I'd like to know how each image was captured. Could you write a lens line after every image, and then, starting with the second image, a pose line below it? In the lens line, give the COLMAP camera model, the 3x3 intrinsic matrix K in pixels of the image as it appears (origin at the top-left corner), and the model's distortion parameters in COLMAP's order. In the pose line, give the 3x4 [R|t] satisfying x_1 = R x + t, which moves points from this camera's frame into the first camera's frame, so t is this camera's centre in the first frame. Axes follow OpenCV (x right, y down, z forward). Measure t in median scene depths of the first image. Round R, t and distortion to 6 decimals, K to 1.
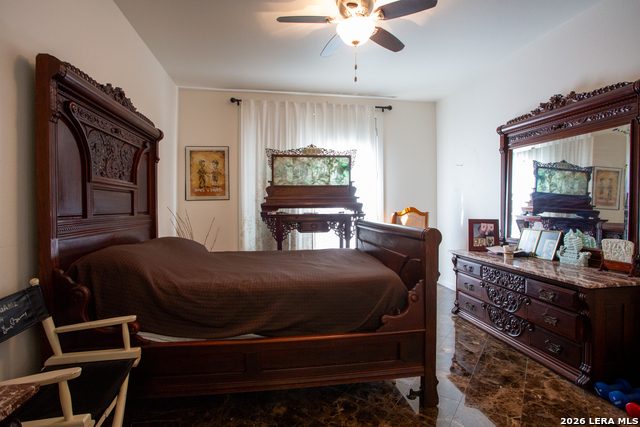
lens RADIAL K [[318.3, 0, 319.1], [0, 318.3, 209.1], [0, 0, 1]] dist [-0.055044, 0.018771]
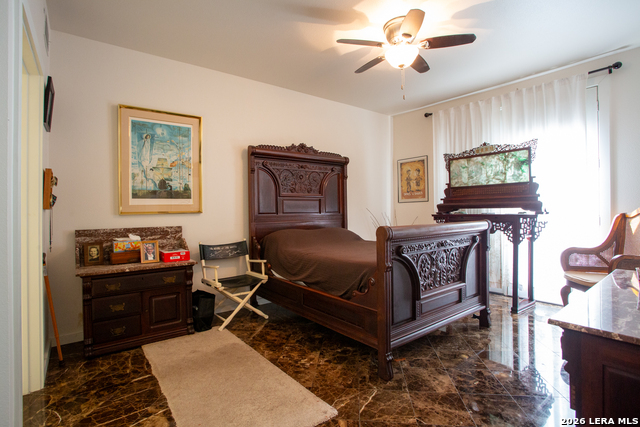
lens RADIAL K [[318.3, 0, 314.3], [0, 318.3, 206.1], [0, 0, 1]] dist [-0.055044, 0.018771]
pose [[0.481804, -0.009985, -0.876222, 0.553739], [0.002084, 0.999945, -0.010249, -0.001529], [0.876277, 0.003112, 0.481798, 0.088631]]
